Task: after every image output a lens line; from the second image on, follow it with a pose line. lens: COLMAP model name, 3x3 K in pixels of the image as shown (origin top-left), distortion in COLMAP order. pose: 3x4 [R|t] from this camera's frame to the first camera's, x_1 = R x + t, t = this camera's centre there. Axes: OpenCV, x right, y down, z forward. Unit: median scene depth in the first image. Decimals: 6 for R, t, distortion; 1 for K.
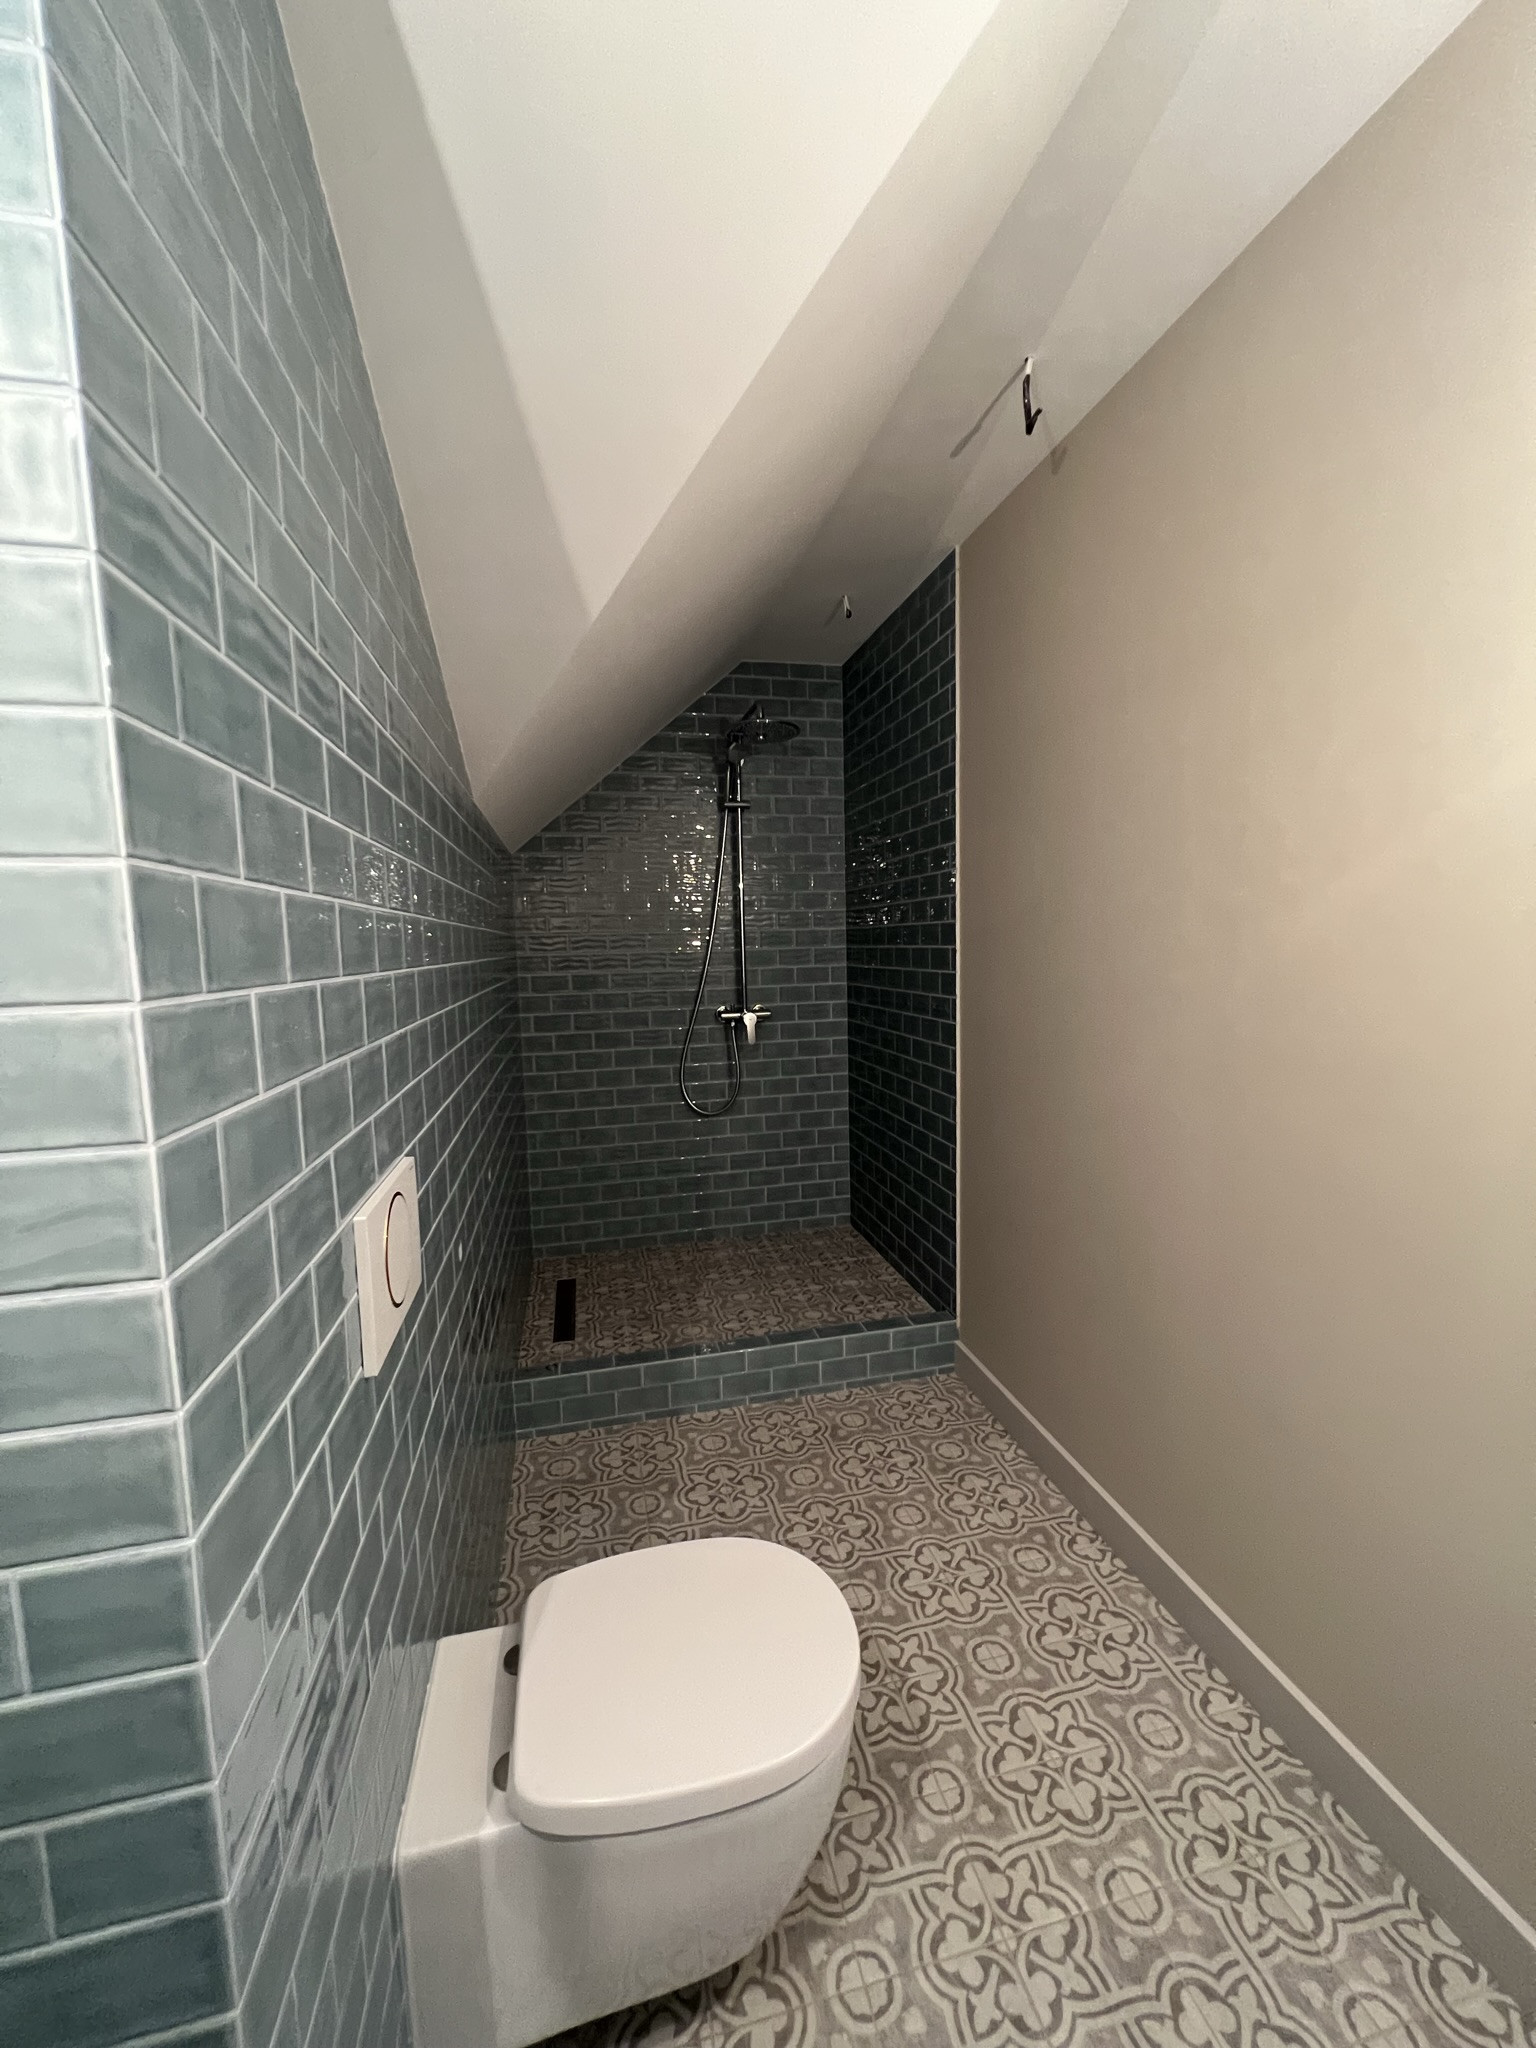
lens RADIAL K [[819.3, 0, 772.3], [0, 819.3, 1023.3], [0, 0, 1]] dist [-0.000761, 0.000318]
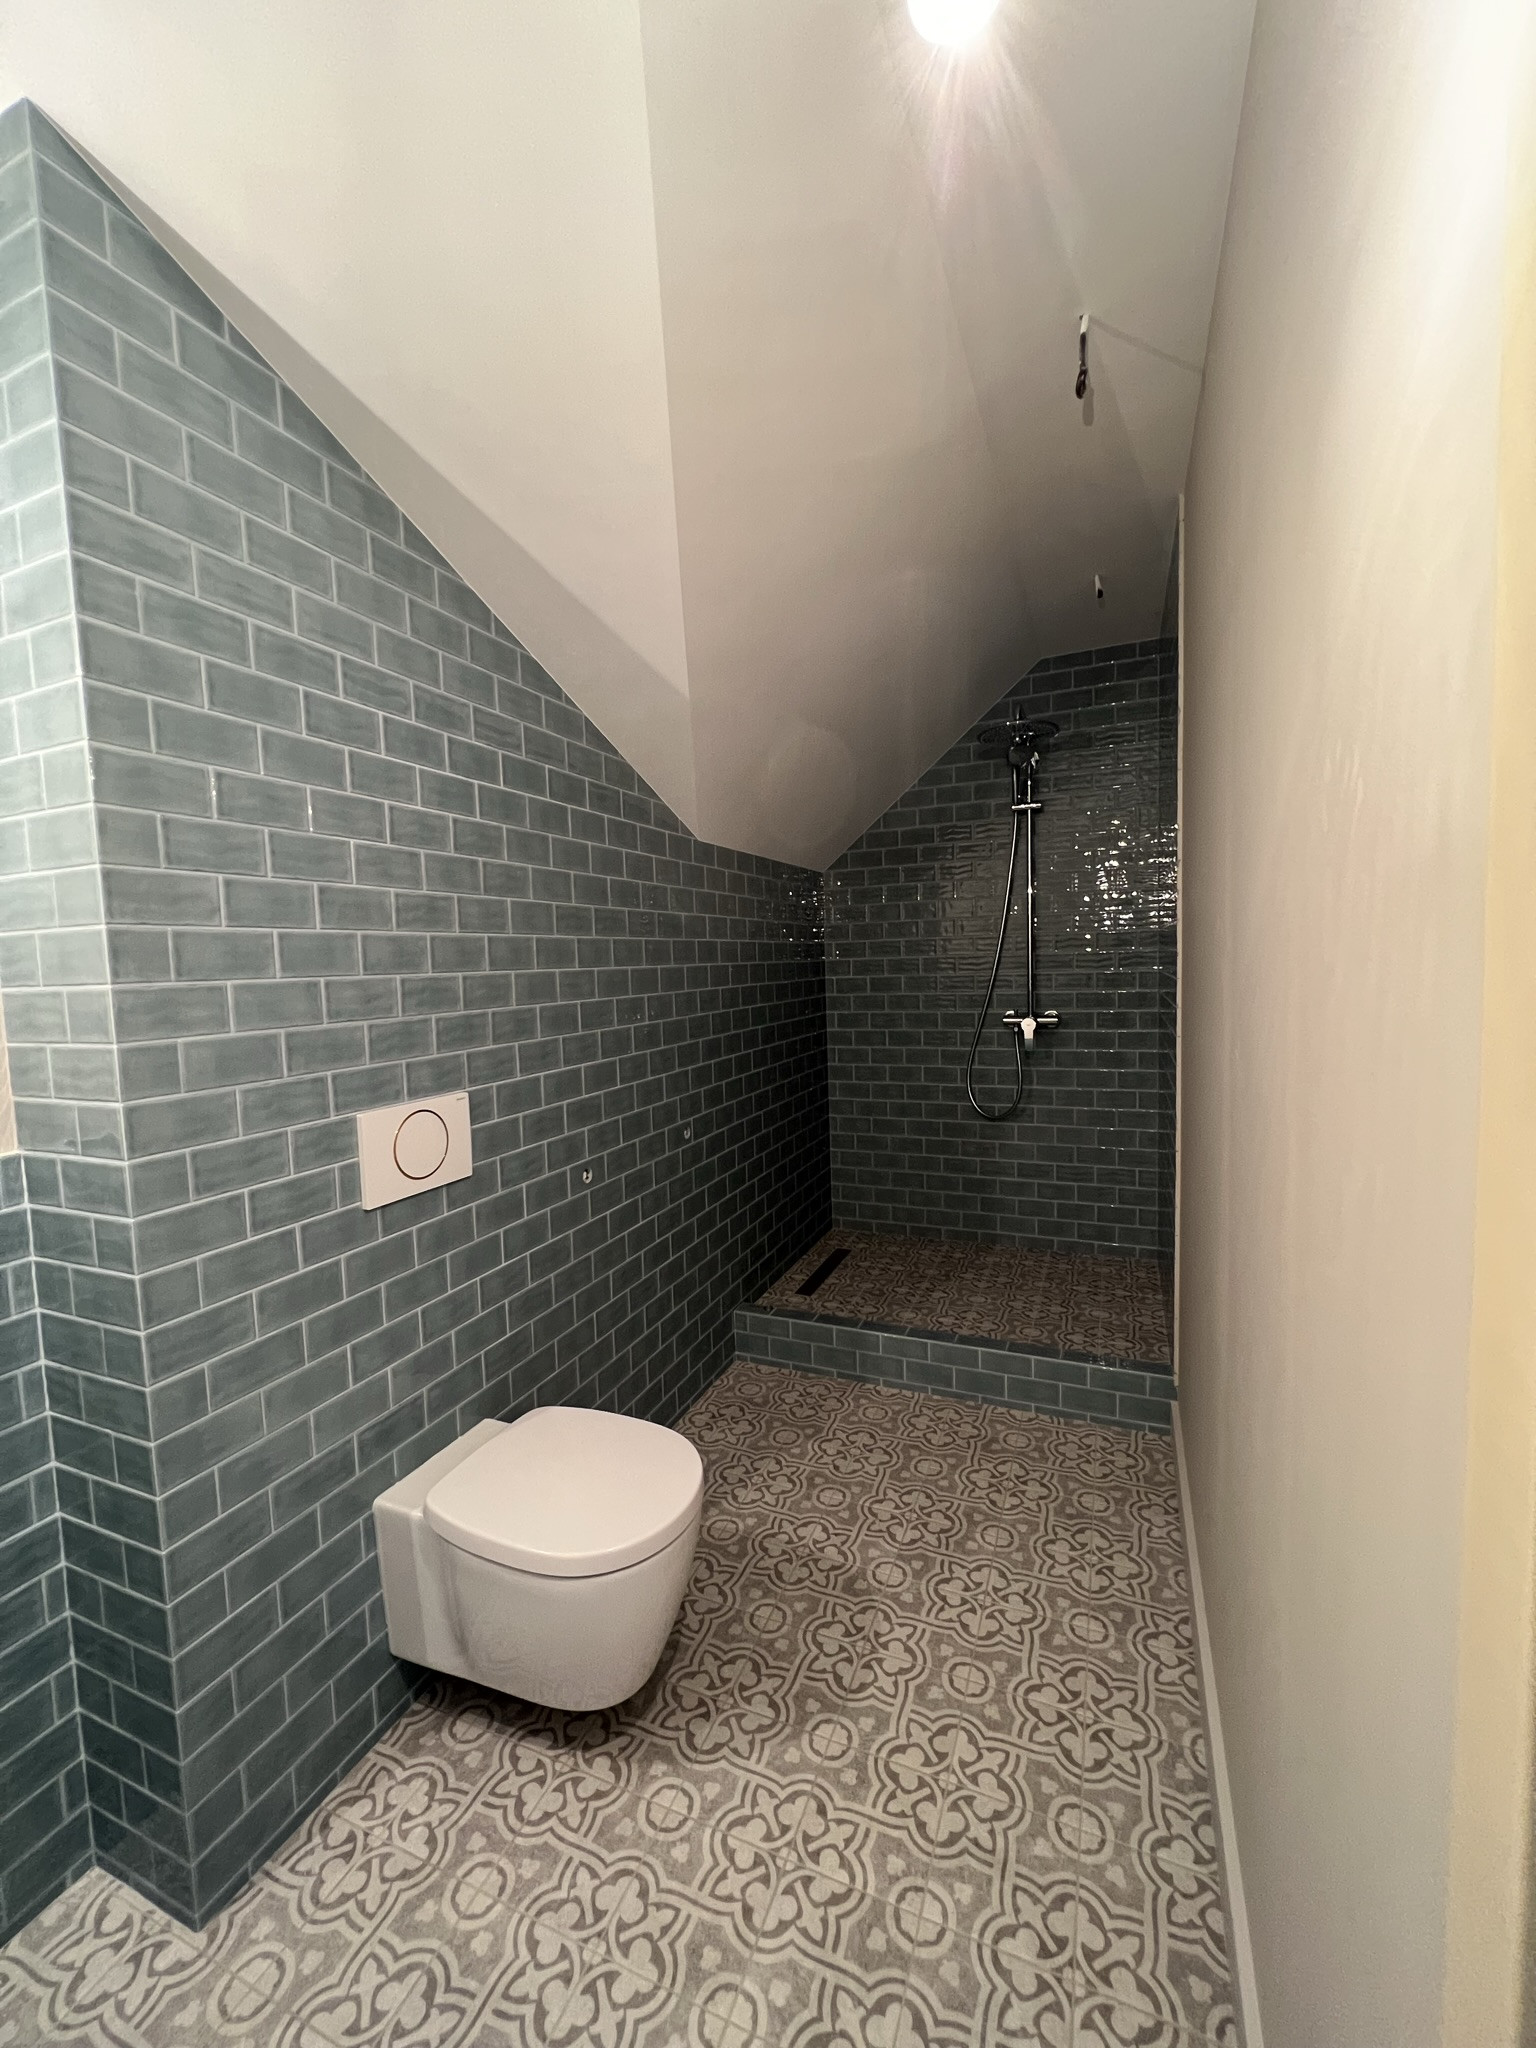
lens RADIAL K [[819.3, 0, 770.8], [0, 819.3, 1024.2], [0, 0, 1]] dist [-0.000761, 0.000318]
pose [[0.805910, 0.043924, -0.590406, 0.478951], [-0.045513, 0.998889, 0.012189, -0.005733], [0.590286, 0.017048, 0.807014, 0.046272]]
